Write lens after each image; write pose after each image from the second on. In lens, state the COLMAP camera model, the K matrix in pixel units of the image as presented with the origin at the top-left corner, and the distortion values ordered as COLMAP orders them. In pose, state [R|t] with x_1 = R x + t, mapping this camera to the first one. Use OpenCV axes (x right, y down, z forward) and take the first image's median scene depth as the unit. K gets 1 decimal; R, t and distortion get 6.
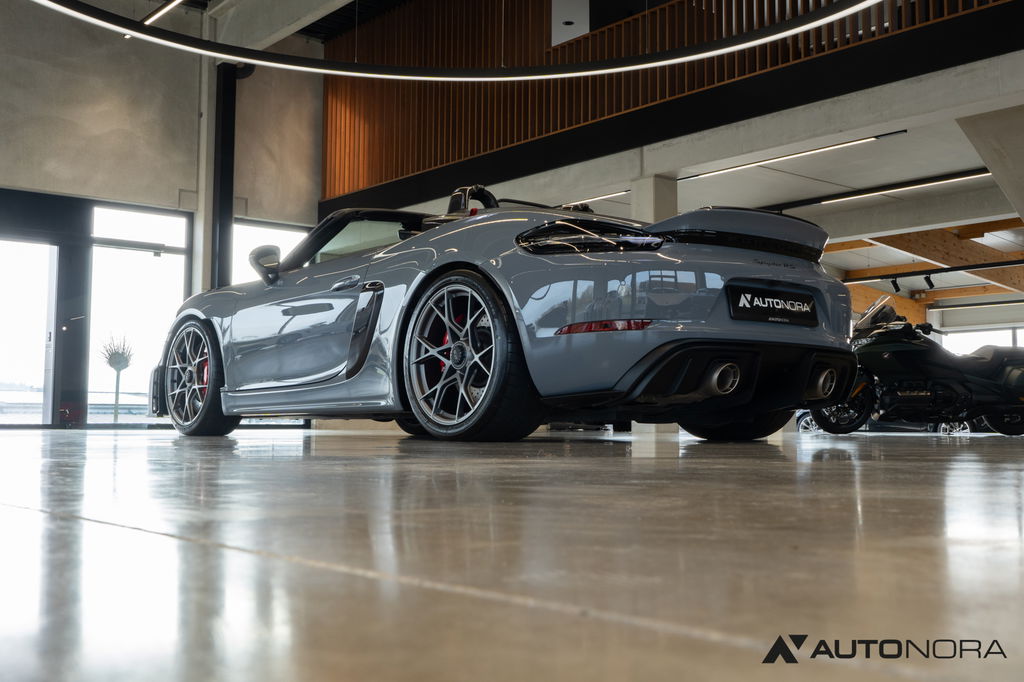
lens RADIAL K [[1143.9, 0, 512.0], [0, 1143.9, 341.0], [0, 0, 1]] dist [0.000649, -0.030865]
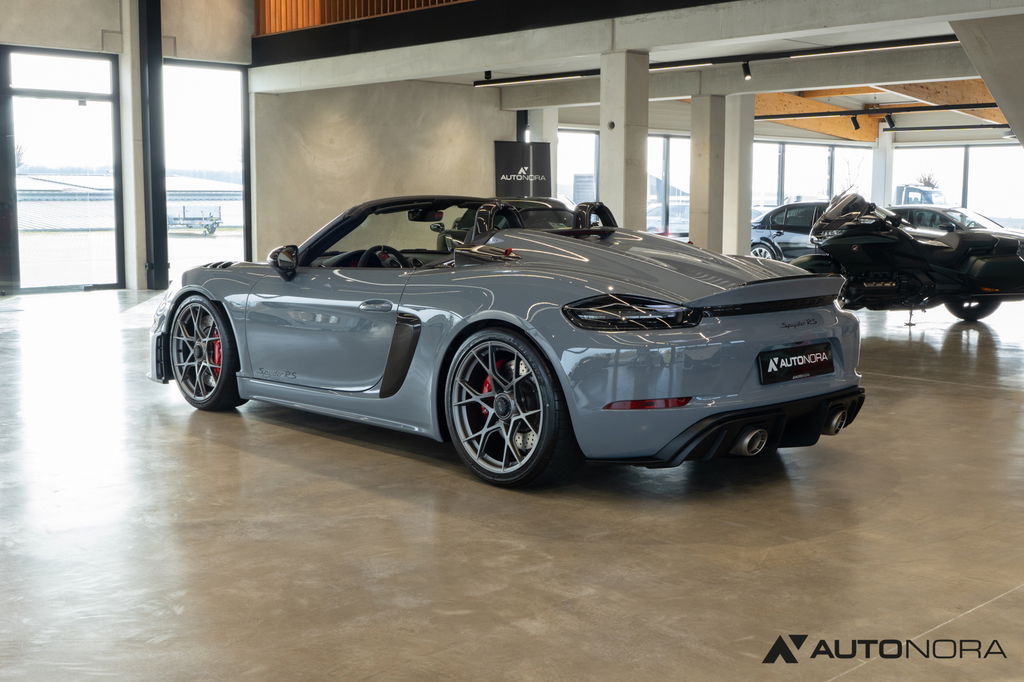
lens RADIAL K [[1219.5, 0, 512.0], [0, 1219.5, 341.0], [0, 0, 1]] dist [-0.000529, 0.000619]
pose [[0.997481, -0.009814, 0.070249, -0.082831], [-0.003837, 0.981465, 0.191602, -0.187249], [-0.070827, -0.191389, 0.978955, -0.070237]]
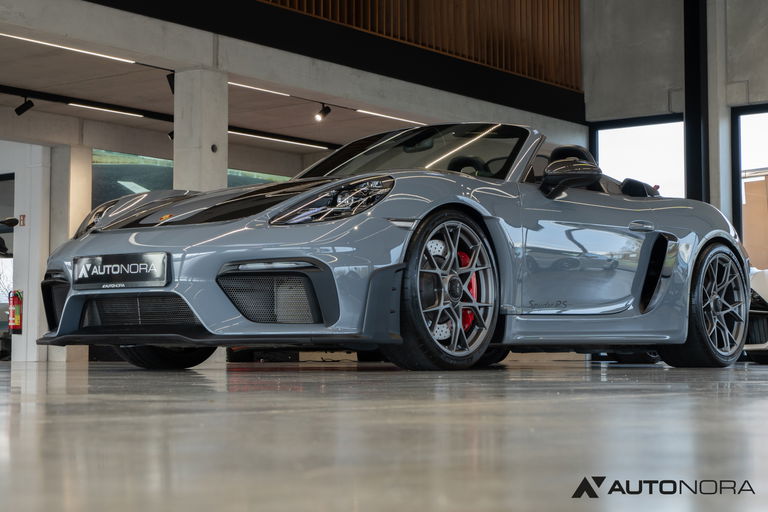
lens RADIAL K [[1473.5, 0, 384.0], [0, 1473.5, 256.0], [0, 0, 1]] dist [-0.024119, 0.052969]
pose [[-0.225881, 0.062999, 0.972116, -1.183811], [-0.072755, 0.994029, -0.081325, 0.089383], [-0.971434, -0.089096, -0.219948, 1.260260]]
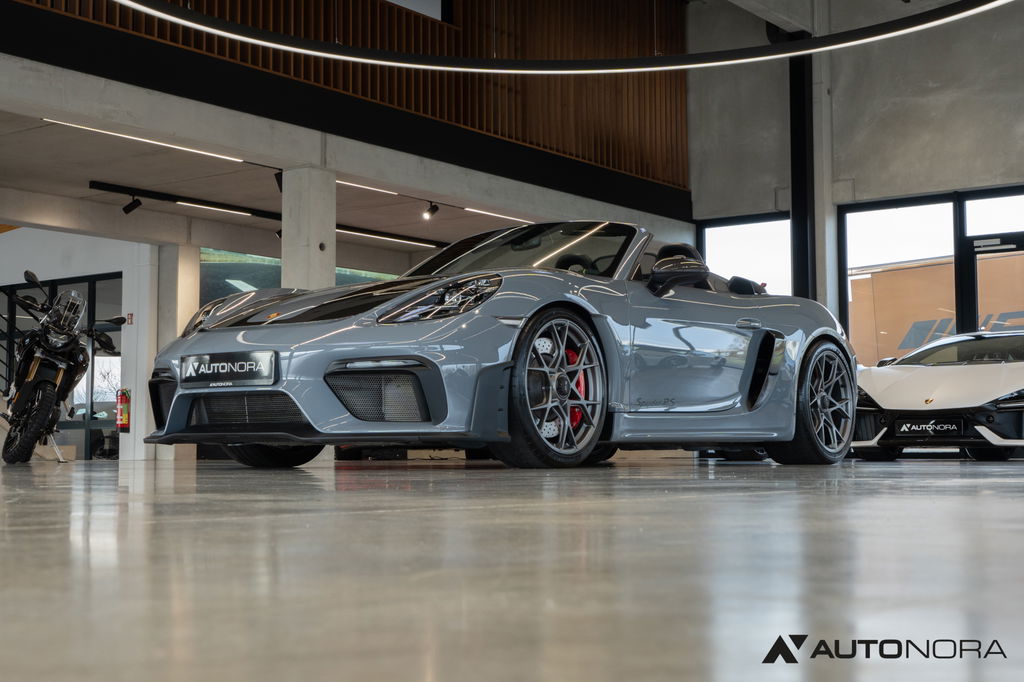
lens RADIAL K [[1467.5, 0, 512.0], [0, 1467.5, 341.0], [0, 0, 1]] dist [-0.012729, -0.084653]
pose [[-0.238796, 0.071802, 0.968411, -1.179597], [-0.069685, 0.993424, -0.090840, 0.088643], [-0.968566, -0.089176, -0.232223, 1.259027]]
